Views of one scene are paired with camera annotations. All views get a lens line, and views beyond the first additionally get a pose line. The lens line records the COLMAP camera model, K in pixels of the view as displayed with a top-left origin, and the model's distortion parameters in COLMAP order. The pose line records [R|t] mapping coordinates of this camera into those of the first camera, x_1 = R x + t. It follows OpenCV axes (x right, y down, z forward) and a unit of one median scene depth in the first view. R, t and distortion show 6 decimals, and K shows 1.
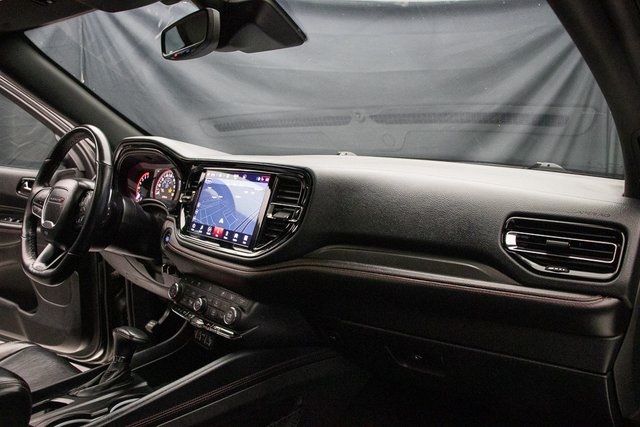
lens RADIAL K [[547.6, 0, 321.0], [0, 547.6, 214.3], [0, 0, 1]] dist [-0.143267, 0.029925]
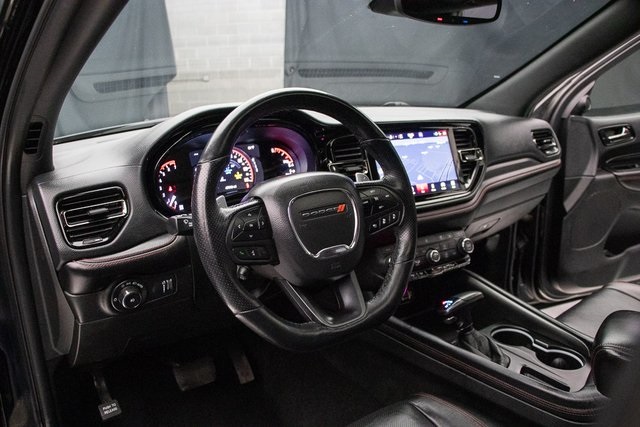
lens RADIAL K [[547.6, 0, 318.1], [0, 547.6, 209.3], [0, 0, 1]] dist [-0.143267, 0.029925]
pose [[0.207788, -0.253863, 0.944658, -1.257098], [0.135820, 0.963869, 0.229150, -0.201646], [-0.968699, 0.080689, 0.234760, 0.947699]]
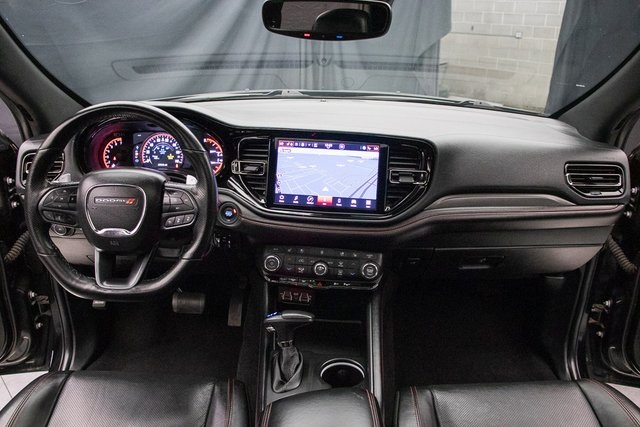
lens RADIAL K [[547.6, 0, 317.2], [0, 547.6, 219.4], [0, 0, 1]] dist [-0.143267, 0.029925]
pose [[0.774762, -0.226647, 0.590233, -0.844149], [0.070533, 0.958695, 0.275552, -0.229408], [-0.628307, -0.171857, 0.758746, 0.183614]]
